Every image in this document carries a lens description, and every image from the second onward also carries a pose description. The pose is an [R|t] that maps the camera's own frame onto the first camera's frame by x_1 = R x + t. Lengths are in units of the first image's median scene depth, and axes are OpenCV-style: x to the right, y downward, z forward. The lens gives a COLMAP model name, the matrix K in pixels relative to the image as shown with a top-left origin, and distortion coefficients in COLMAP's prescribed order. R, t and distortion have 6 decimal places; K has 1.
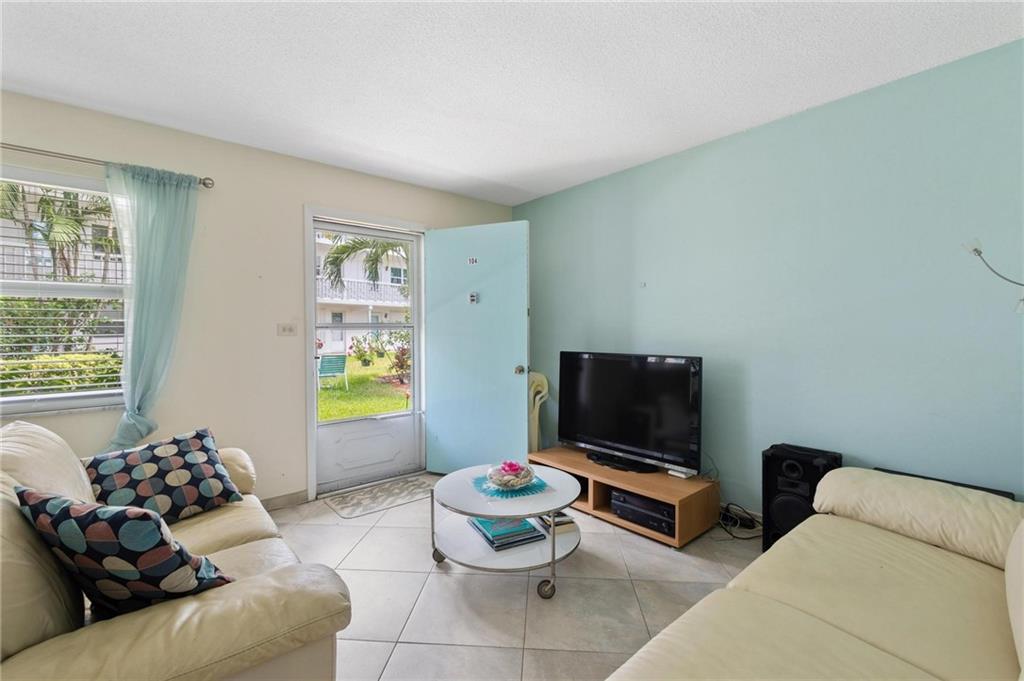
lens RADIAL K [[440.3, 0, 511.5], [0, 440.3, 333.5], [0, 0, 1]] dist [-0.008479, 0.000783]
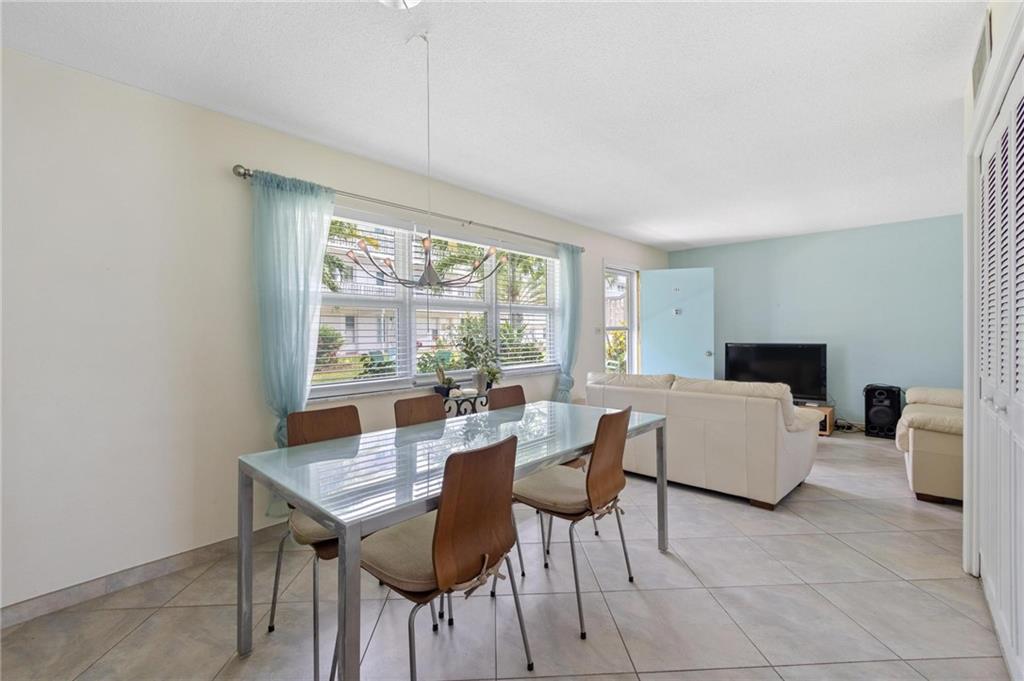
lens RADIAL K [[440.3, 0, 513.5], [0, 440.3, 339.6], [0, 0, 1]] dist [-0.008479, 0.000783]
pose [[0.993131, -0.005175, 0.116895, -1.275159], [0.004064, 0.999944, 0.009741, 0.009501], [-0.116939, -0.009199, 0.993097, -0.840752]]
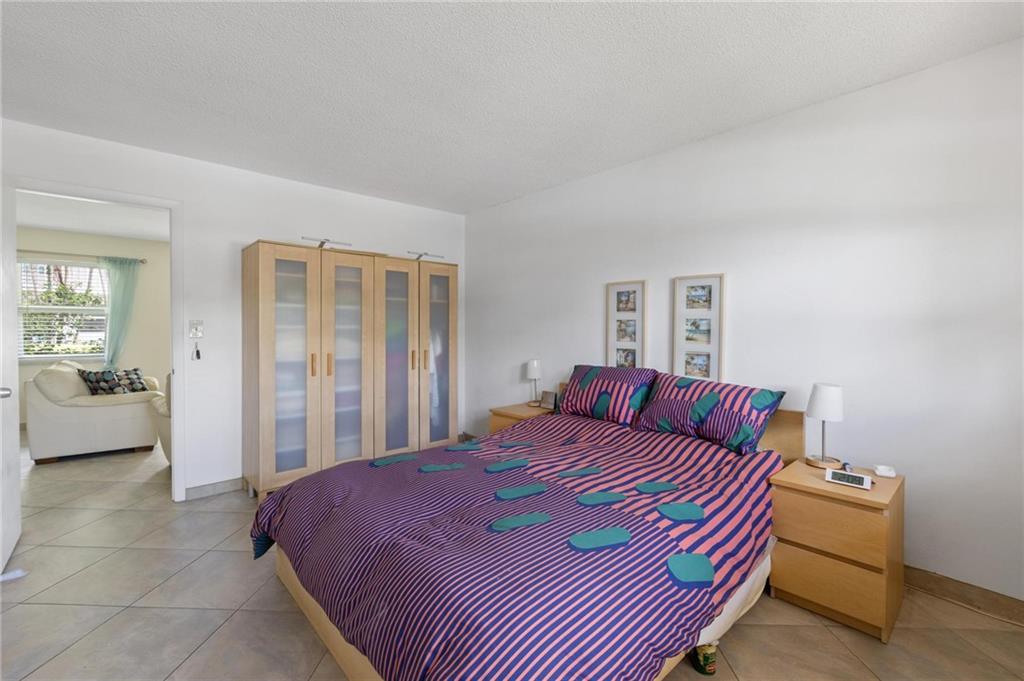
lens RADIAL K [[440.3, 0, 511.0], [0, 440.3, 337.4], [0, 0, 1]] dist [-0.008479, 0.000783]
pose [[0.999621, 0.012353, 0.024602, 1.198708], [-0.012543, 0.999893, 0.007593, 0.000107], [-0.024505, -0.007899, 0.999668, -1.358493]]
